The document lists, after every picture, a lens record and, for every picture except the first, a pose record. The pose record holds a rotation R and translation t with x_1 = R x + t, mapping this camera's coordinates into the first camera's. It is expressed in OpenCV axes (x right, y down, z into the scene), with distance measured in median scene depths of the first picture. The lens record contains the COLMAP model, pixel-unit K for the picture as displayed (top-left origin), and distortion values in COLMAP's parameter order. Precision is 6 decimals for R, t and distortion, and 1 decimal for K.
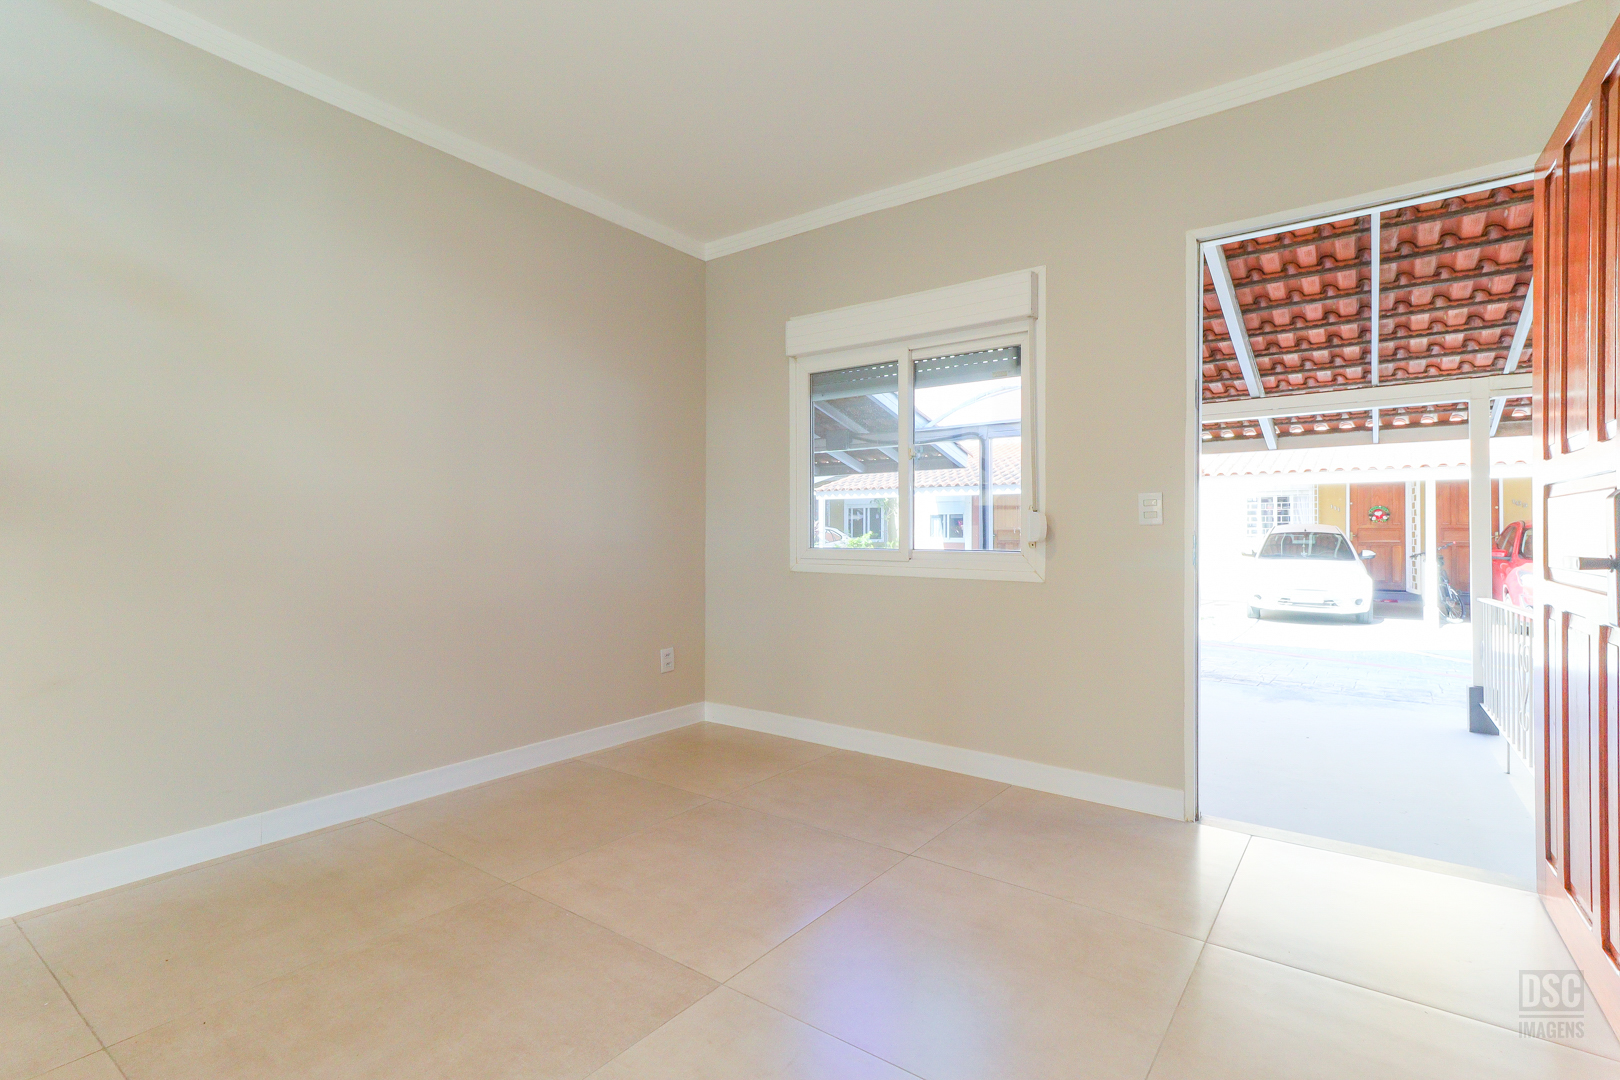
lens RADIAL K [[782.7, 0, 821.4], [0, 782.7, 527.7], [0, 0, 1]] dist [0.004407, 0.000614]
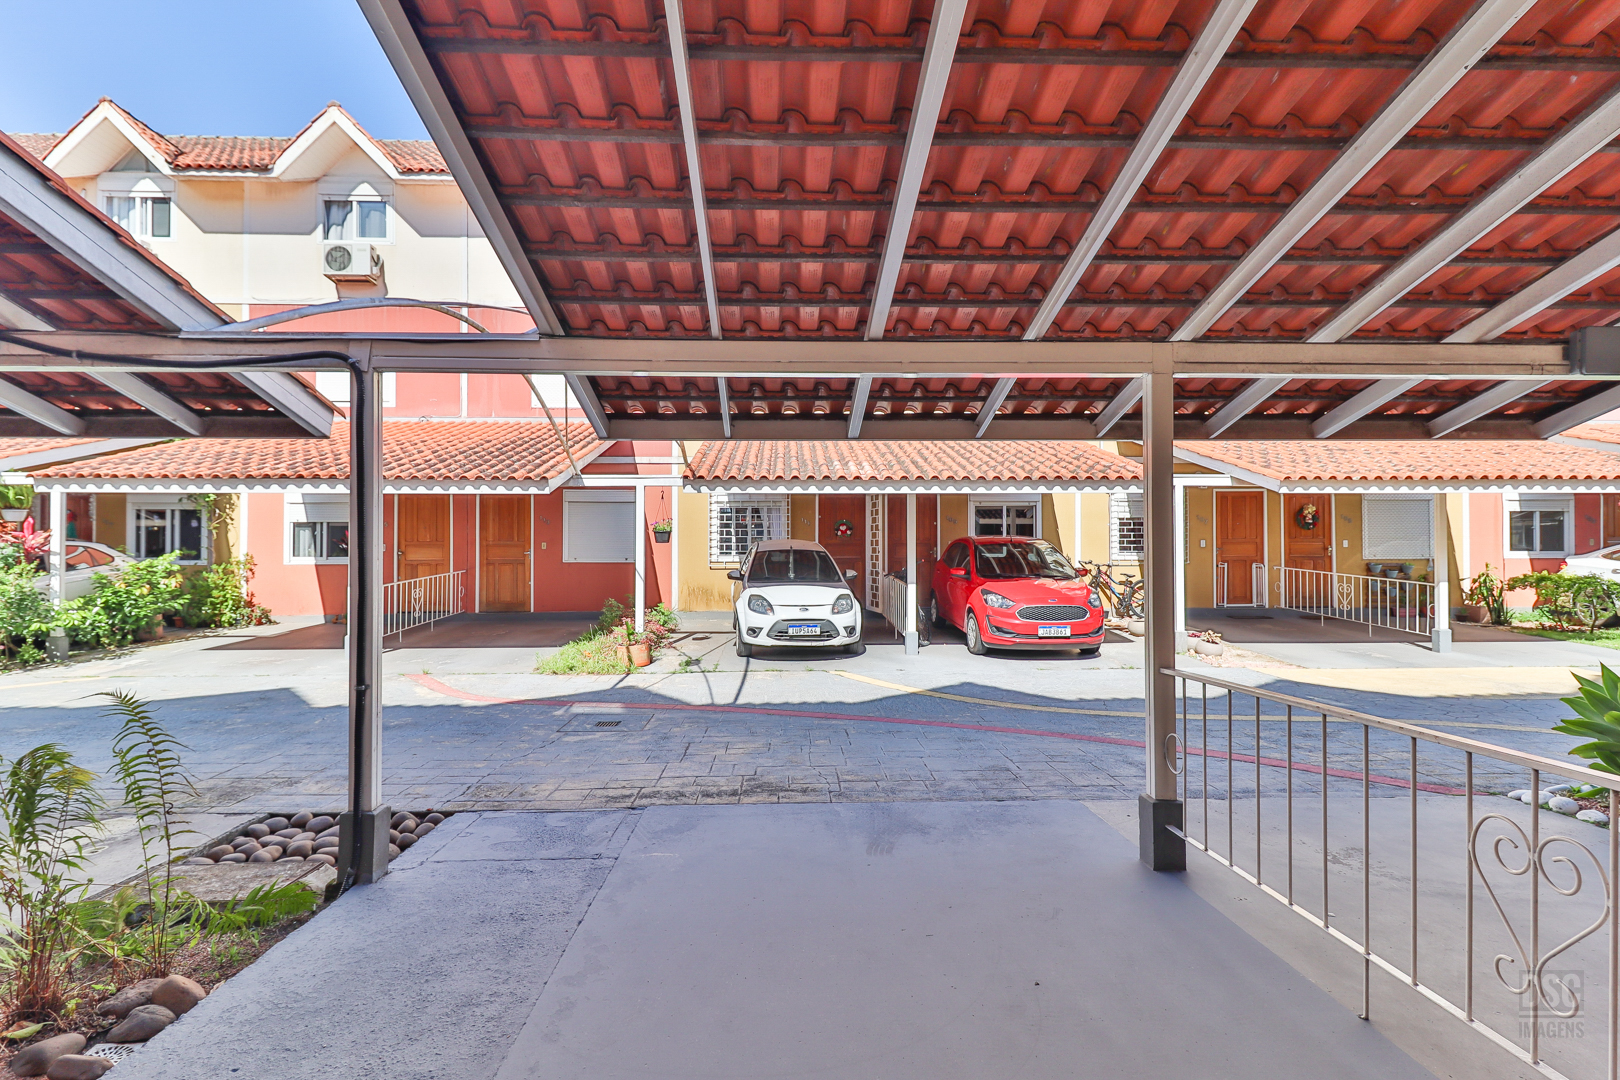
lens RADIAL K [[845.9, 0, 810.0], [0, 845.9, 540.0], [0, 0, 1]] dist [0.003937, 0.000768]
pose [[0.787988, -0.000603, 0.615690, 0.071077], [-0.003529, 0.999979, 0.005497, -0.011646], [-0.615680, -0.006504, 0.787969, 0.291644]]
